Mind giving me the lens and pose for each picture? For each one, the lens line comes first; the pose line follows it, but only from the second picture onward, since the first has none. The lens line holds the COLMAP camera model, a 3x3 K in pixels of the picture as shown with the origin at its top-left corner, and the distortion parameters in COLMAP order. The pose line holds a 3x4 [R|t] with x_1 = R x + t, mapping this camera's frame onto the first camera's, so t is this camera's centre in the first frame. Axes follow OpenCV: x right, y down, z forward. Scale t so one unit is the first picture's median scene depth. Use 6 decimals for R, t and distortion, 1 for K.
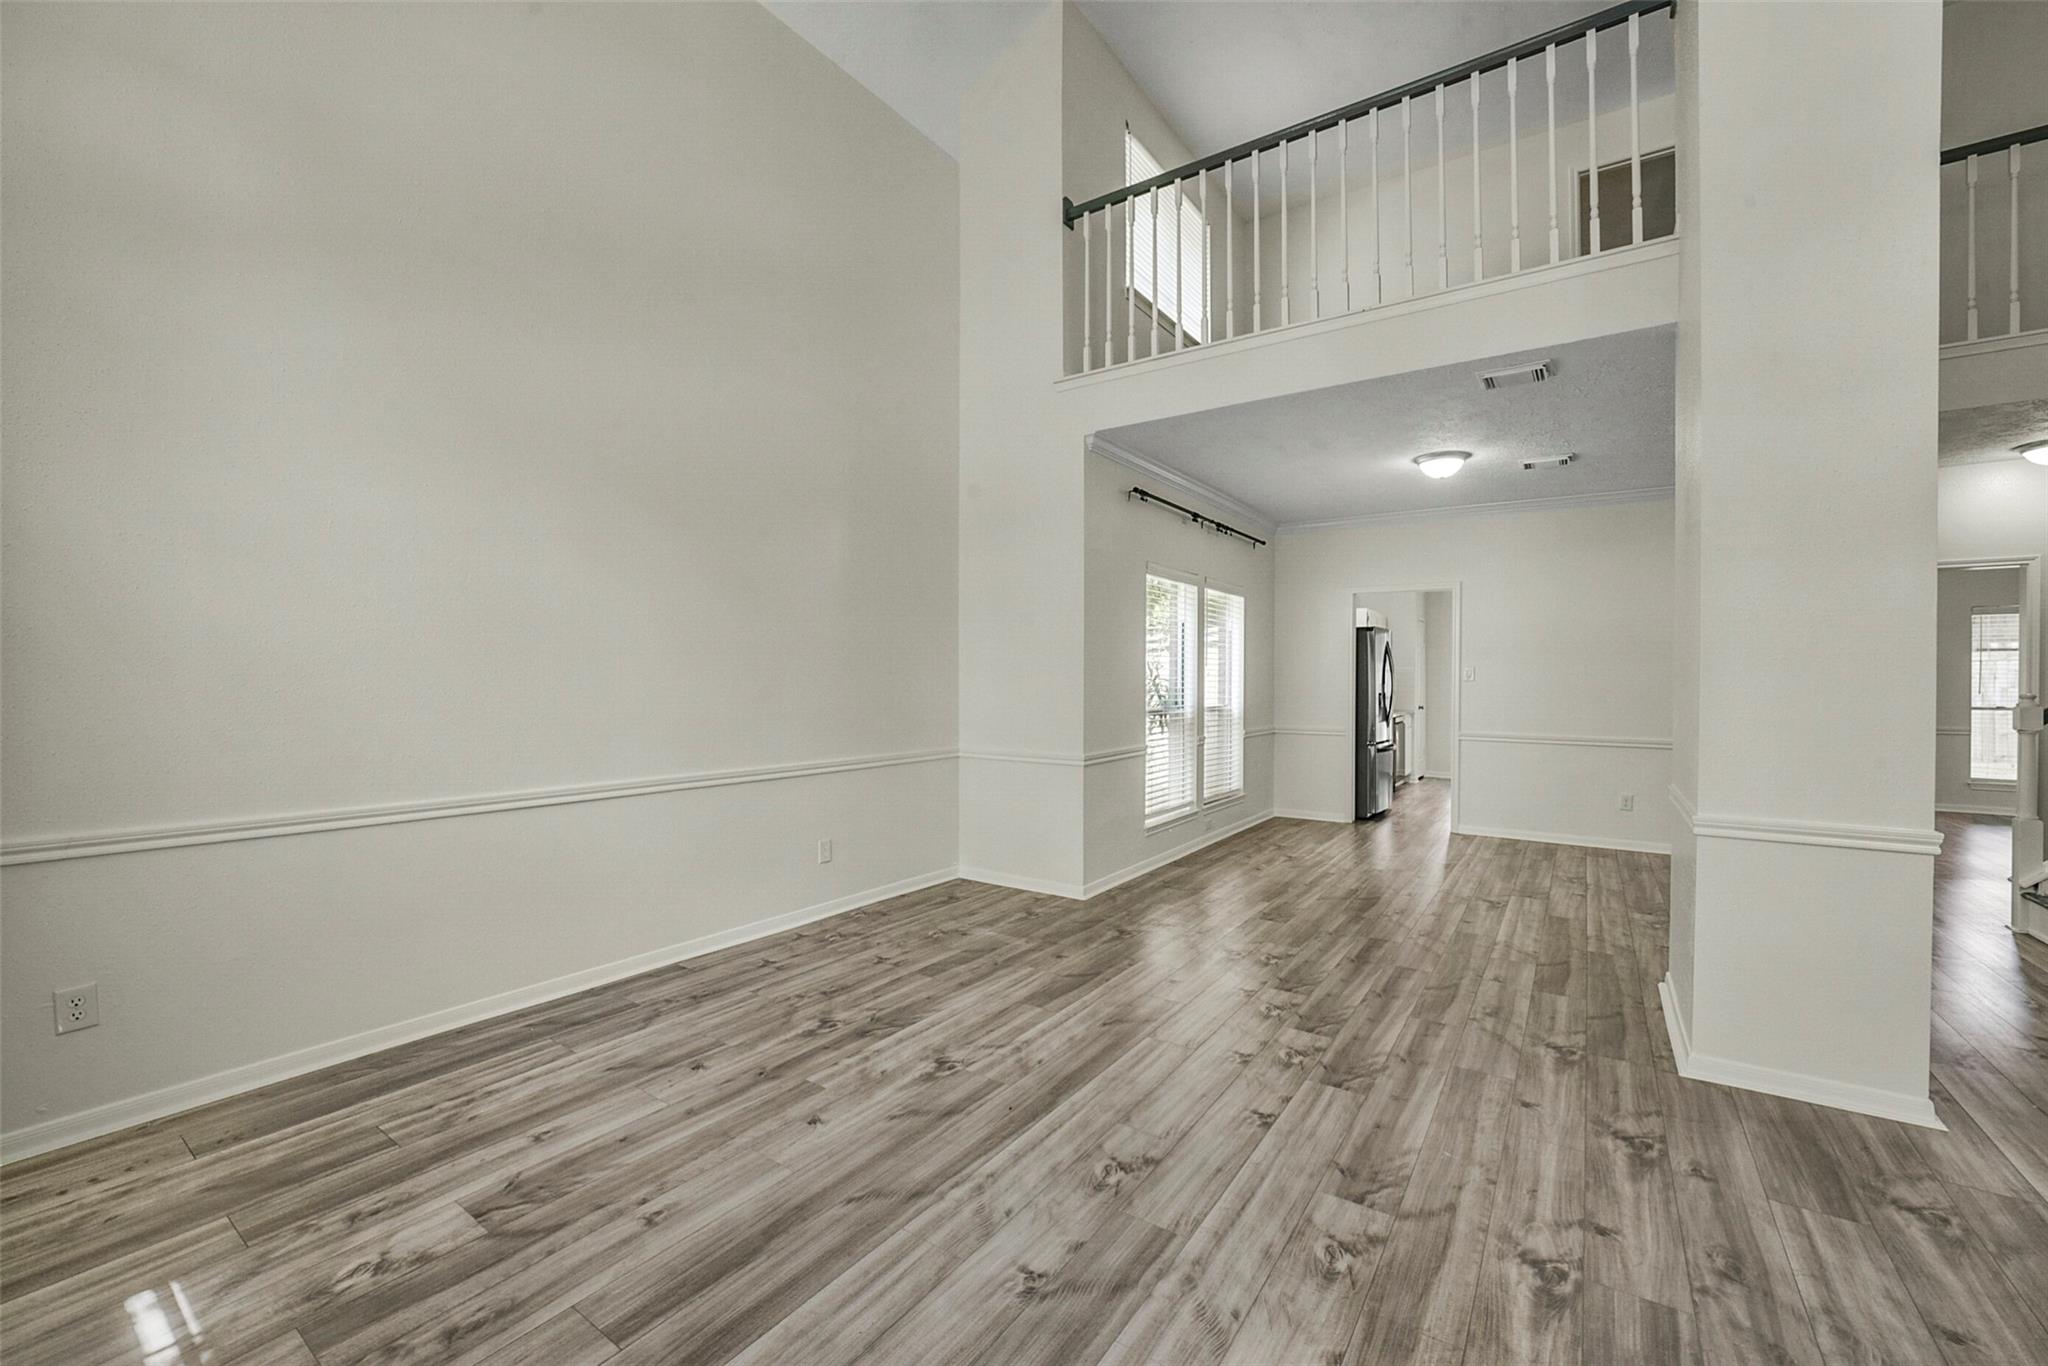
lens RADIAL K [[822.8, 0, 1033.1], [0, 822.8, 684.5], [0, 0, 1]] dist [-0.031056, 0.007462]
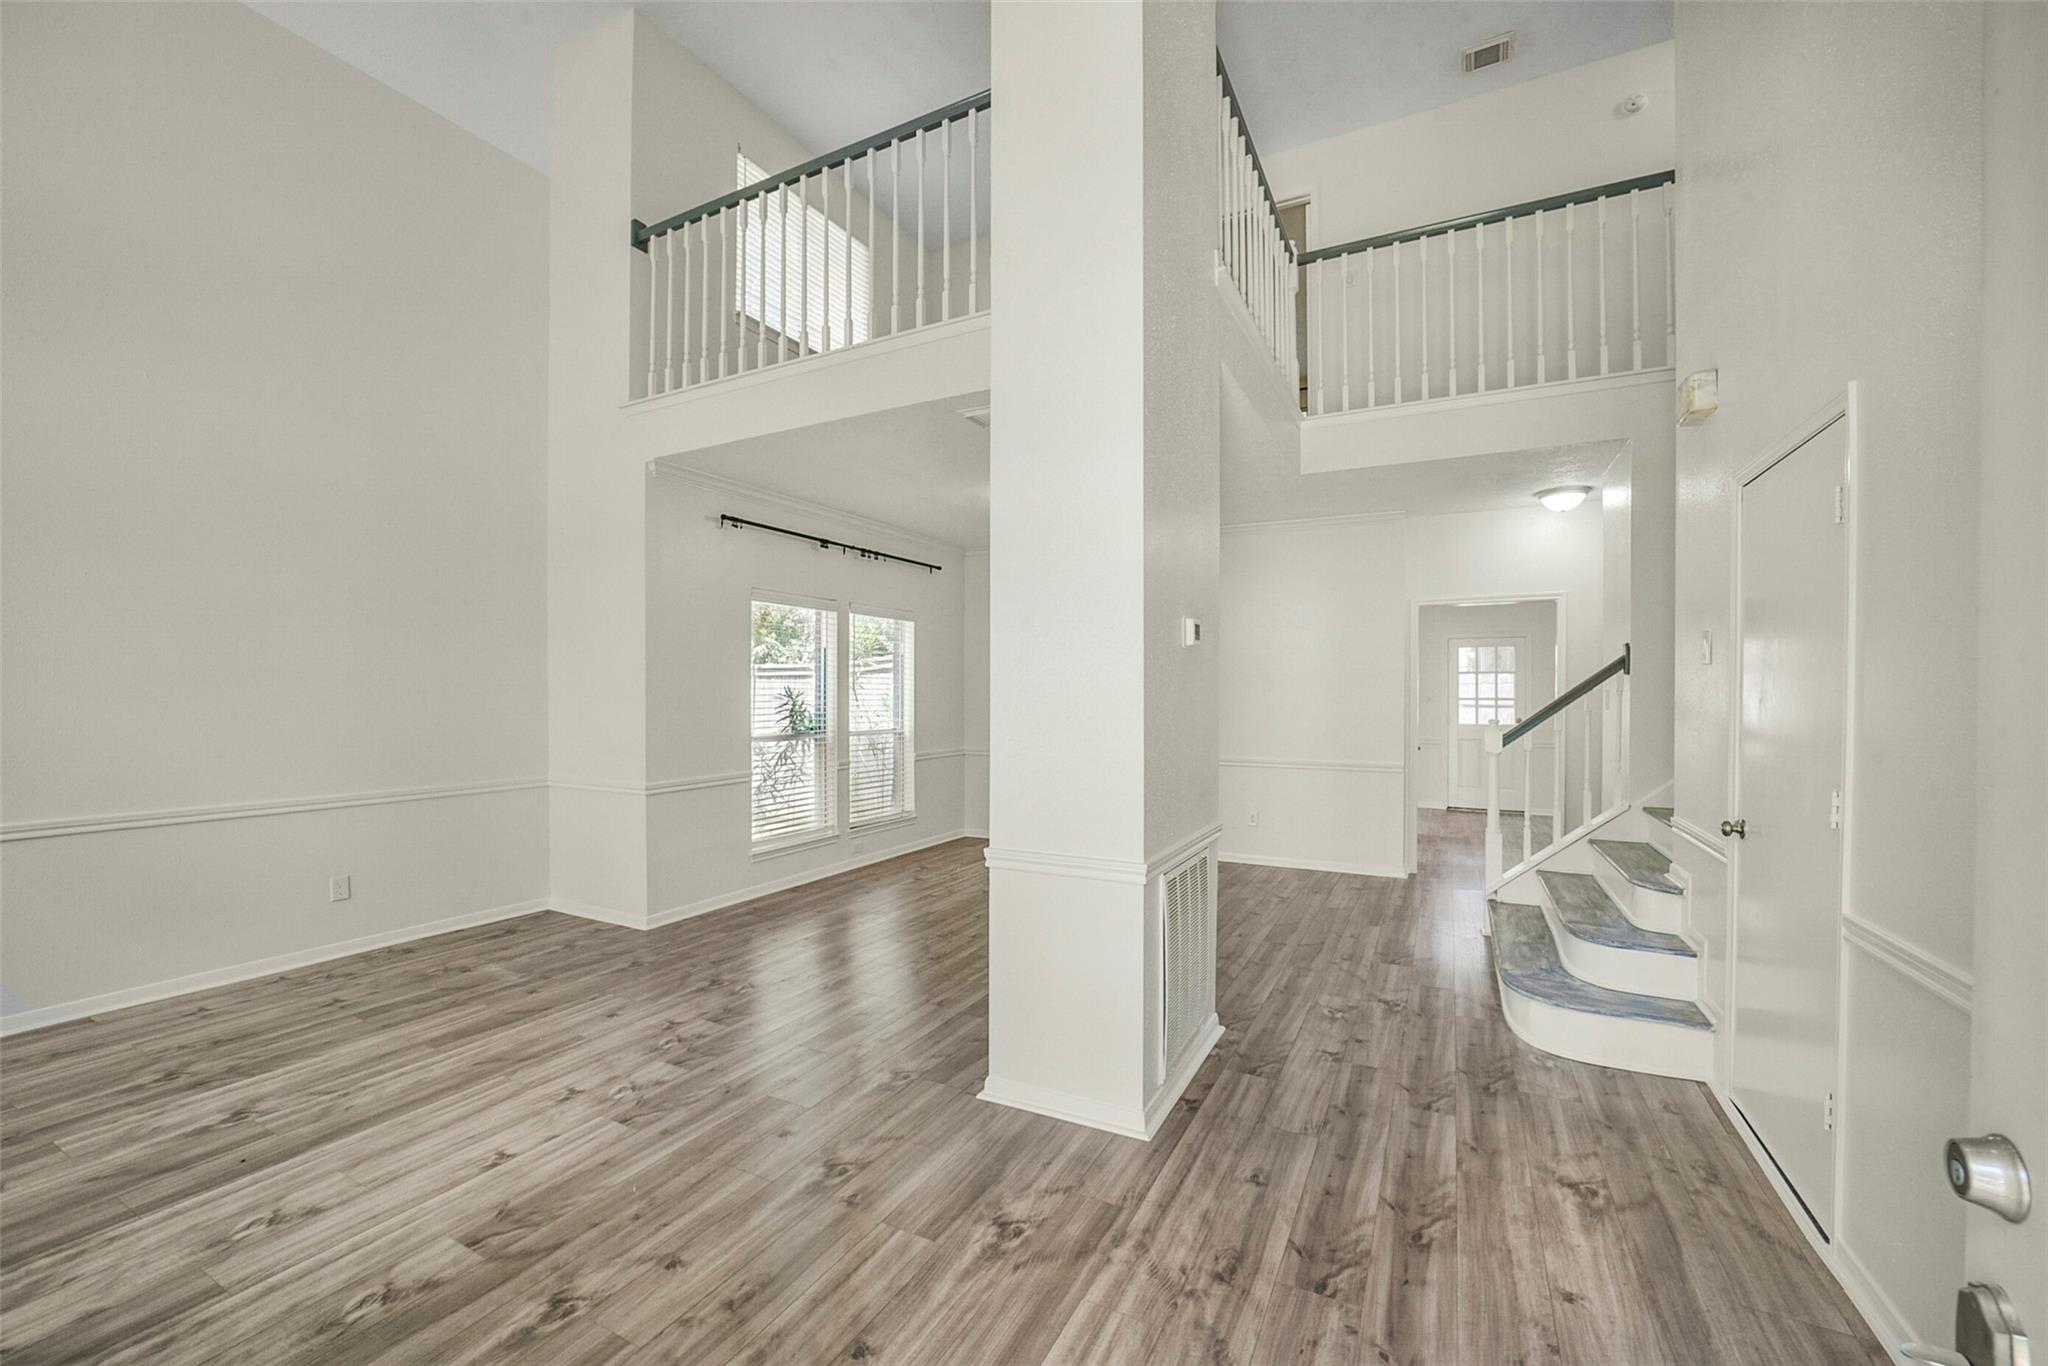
lens RADIAL K [[822.8, 0, 1028.5], [0, 822.8, 691.9], [0, 0, 1]] dist [-0.031056, 0.007462]
pose [[0.992949, -0.001683, 0.118529, 0.467886], [0.002609, 0.999967, -0.007664, -0.018625], [-0.118512, 0.007919, 0.992921, -0.038188]]
